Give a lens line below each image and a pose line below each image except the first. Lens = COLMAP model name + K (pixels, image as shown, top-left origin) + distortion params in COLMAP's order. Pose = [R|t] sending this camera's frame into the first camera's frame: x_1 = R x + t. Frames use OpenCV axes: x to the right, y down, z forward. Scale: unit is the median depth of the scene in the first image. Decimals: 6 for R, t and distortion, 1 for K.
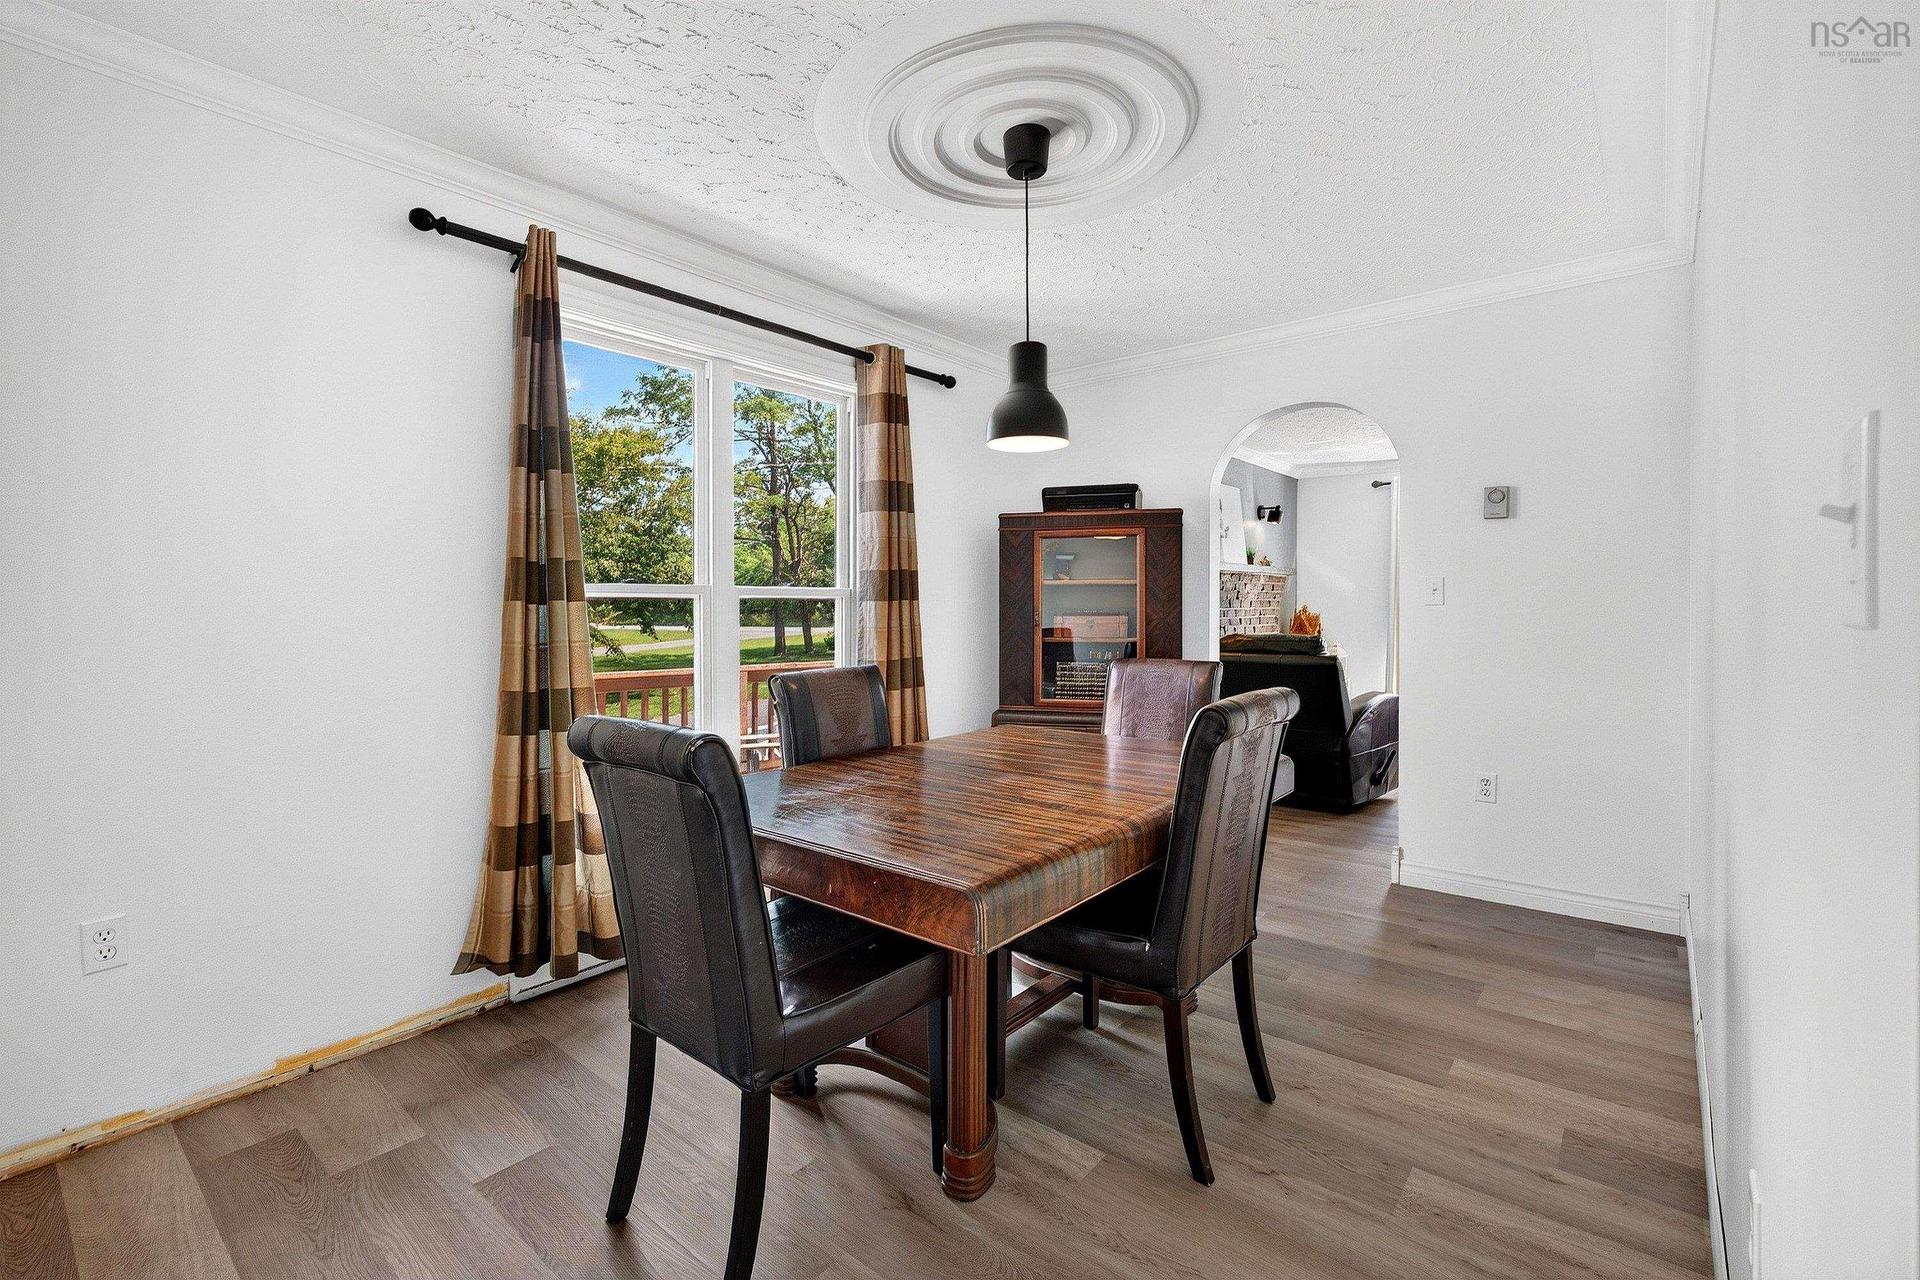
lens RADIAL K [[838.2, 0, 958.3], [0, 838.2, 643.0], [0, 0, 1]] dist [-0.000801, -0.000217]
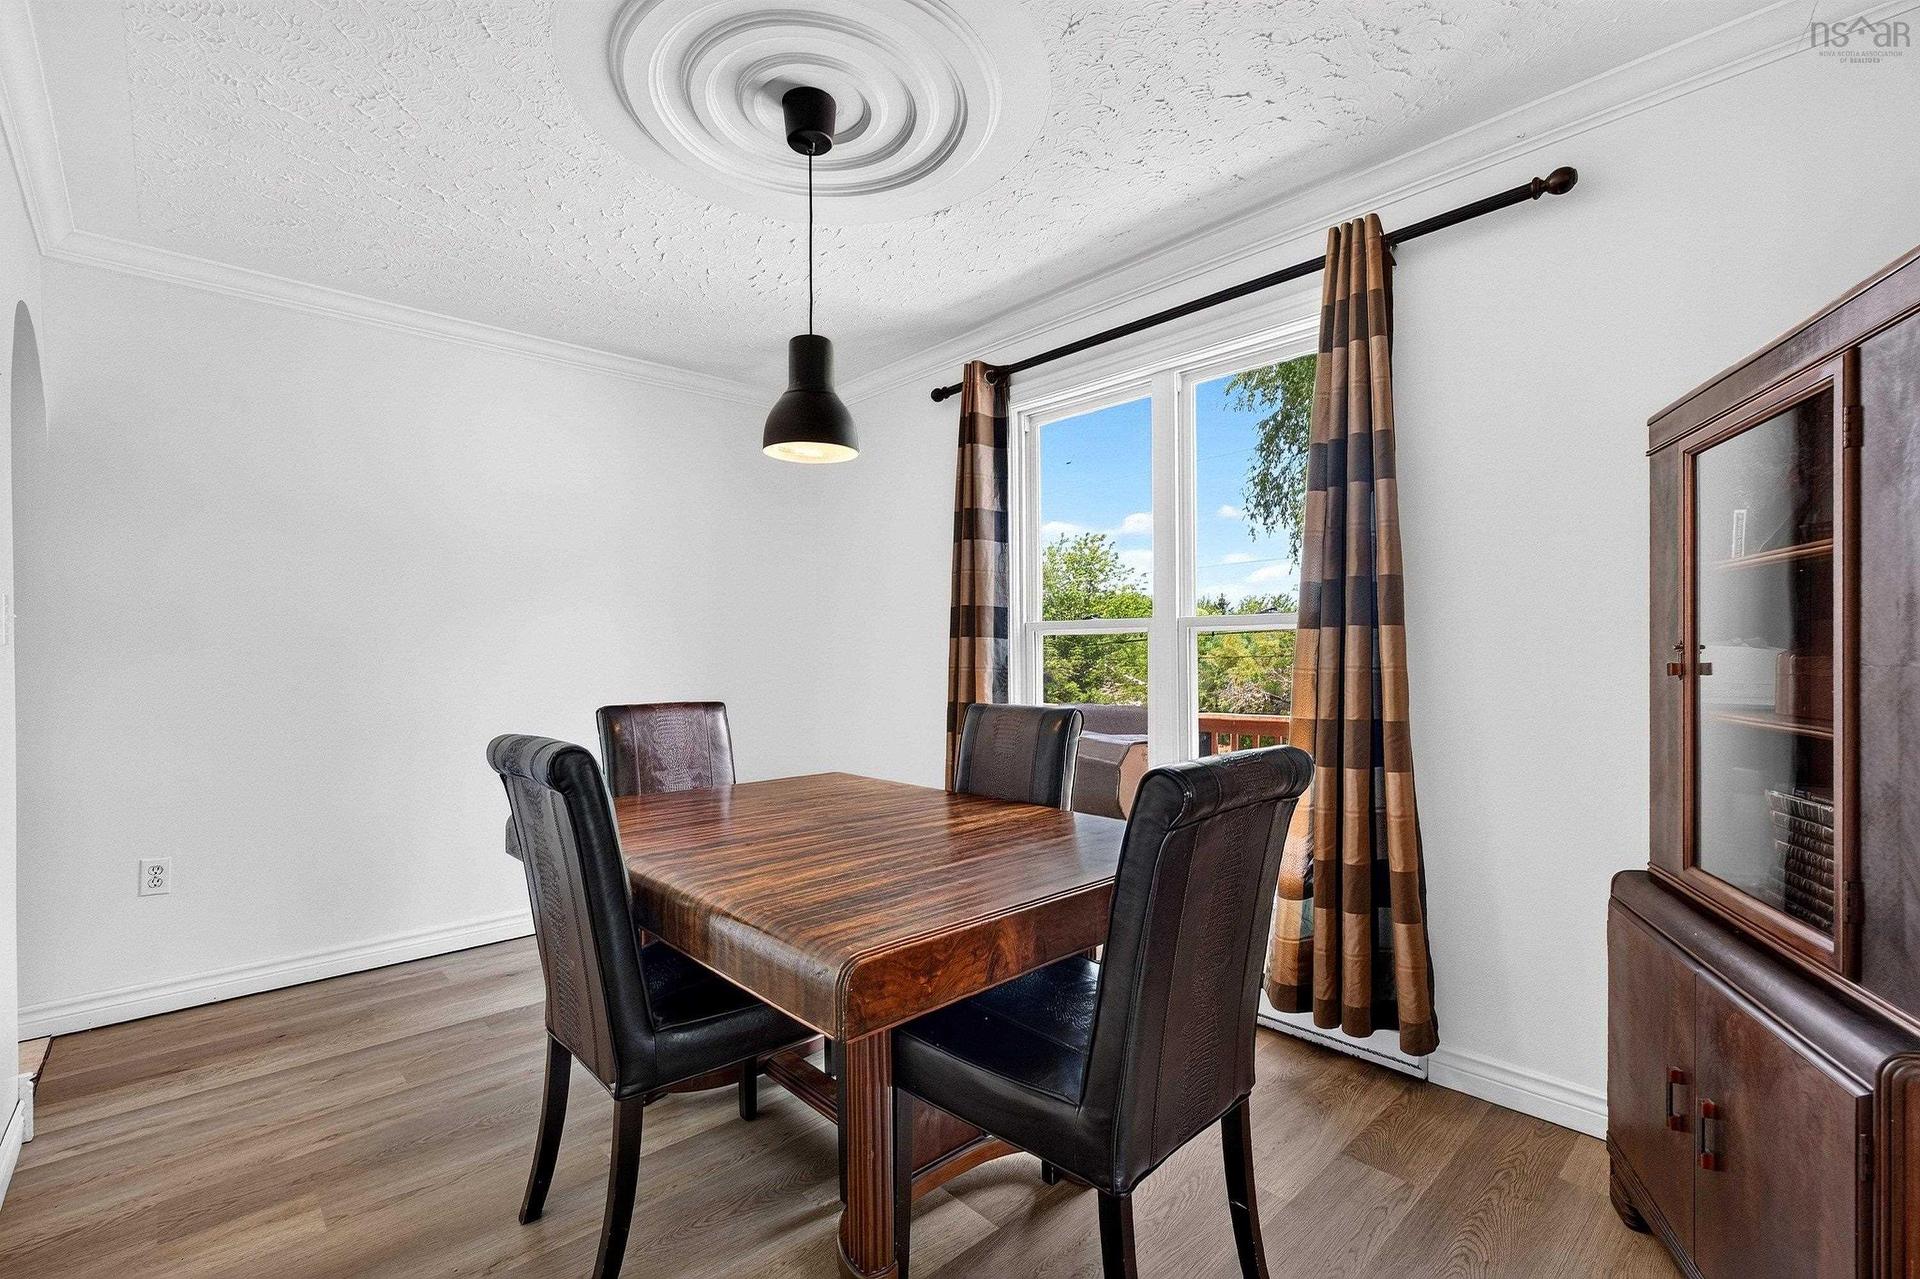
lens RADIAL K [[838.2, 0, 958.3], [0, 838.2, 642.5], [0, 0, 1]] dist [-0.000801, -0.000217]
pose [[-0.122513, -0.006415, -0.992446, 0.923401], [-0.041503, 0.999137, -0.001335, -0.041191], [0.991599, 0.041026, -0.122674, 1.265682]]
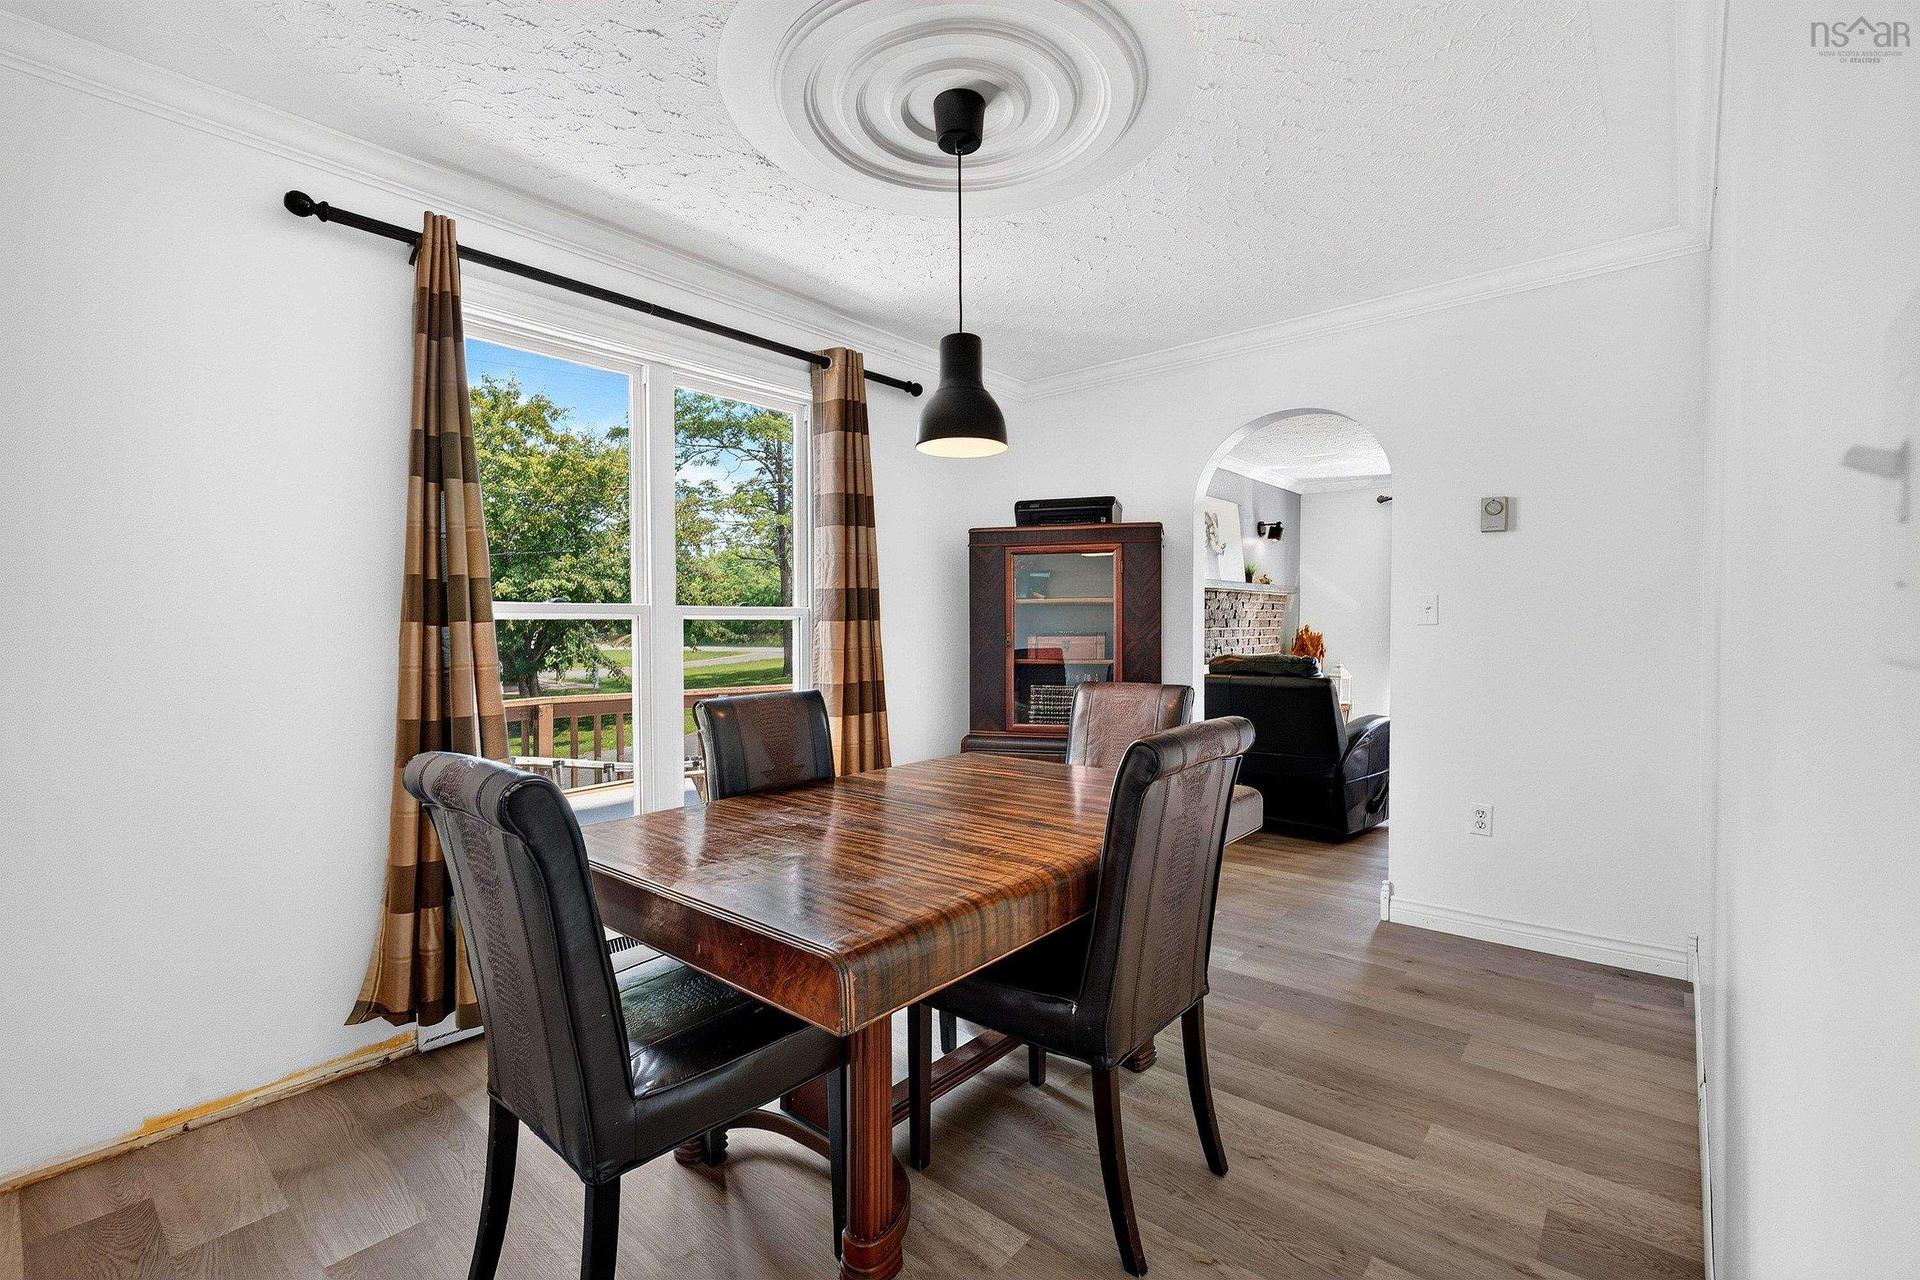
lens RADIAL K [[841.0, 0, 958.8], [0, 841.0, 674.3], [0, 0, 1]] dist [-0.001453, -0.000894]
pose [[0.999924, -0.001093, -0.012291, 0.082277], [0.001251, 0.999917, 0.012855, -0.003187], [0.012276, -0.012869, 0.999842, 0.079616]]
